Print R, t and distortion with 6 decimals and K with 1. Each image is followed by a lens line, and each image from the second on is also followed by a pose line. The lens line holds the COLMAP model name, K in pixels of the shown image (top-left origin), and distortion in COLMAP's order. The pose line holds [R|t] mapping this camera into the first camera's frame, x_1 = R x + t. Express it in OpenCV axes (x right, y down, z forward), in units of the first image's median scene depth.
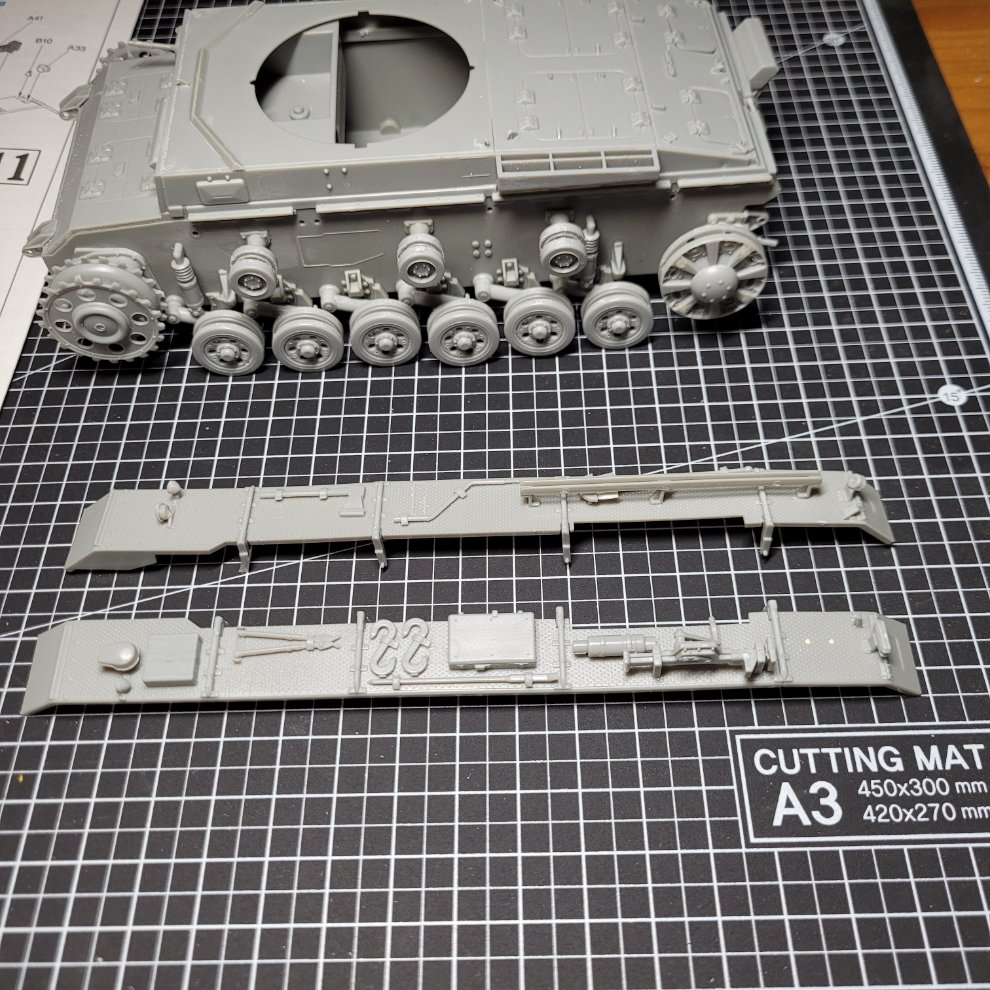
lens RADIAL K [[1104.6, 0, 489.1], [0, 1104.6, 491.7], [0, 0, 1]] dist [0.023133, 0.013196]
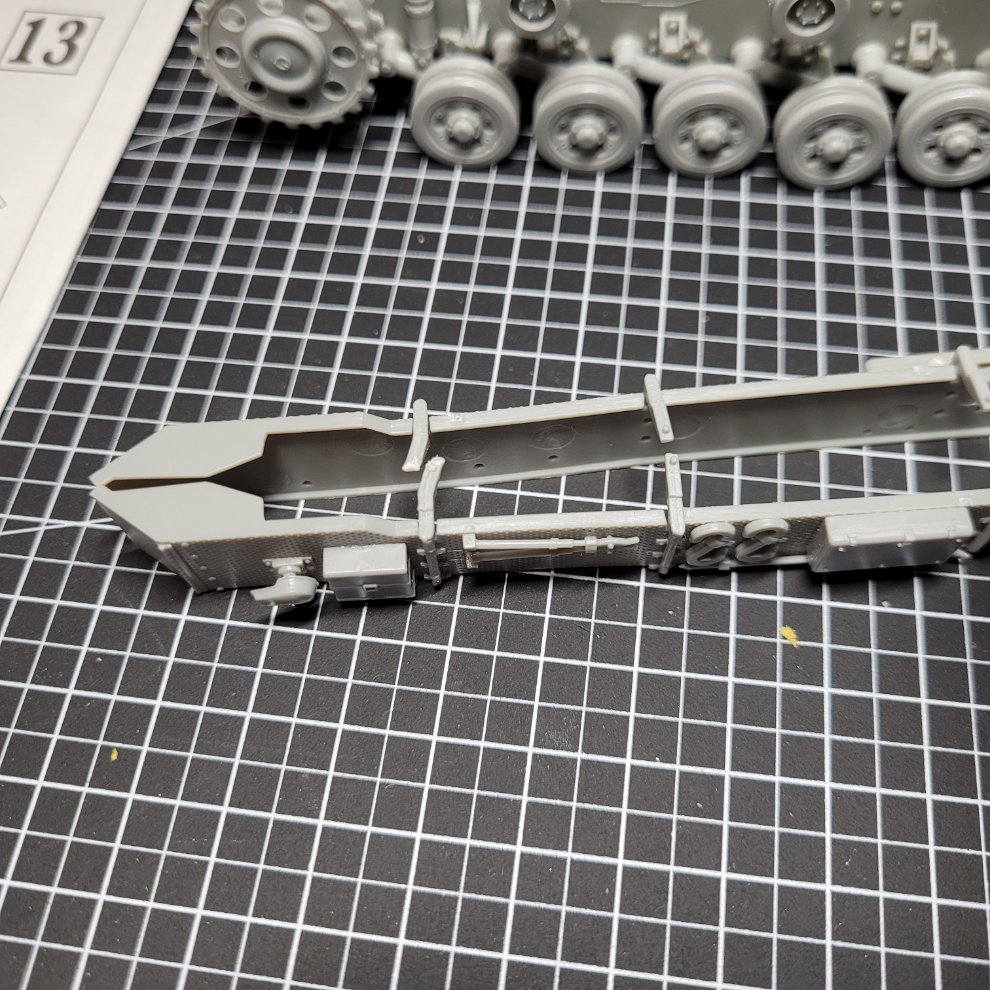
lens RADIAL K [[1114.3, 0, 495.0], [0, 1114.3, 495.0], [0, 0, 1]] dist [-0.018284, -0.015166]
pose [[0.990899, 0.123536, -0.053457, -0.155975], [-0.117657, 0.987818, 0.101847, 0.020047], [0.065387, -0.094630, 0.993363, 0.328389]]
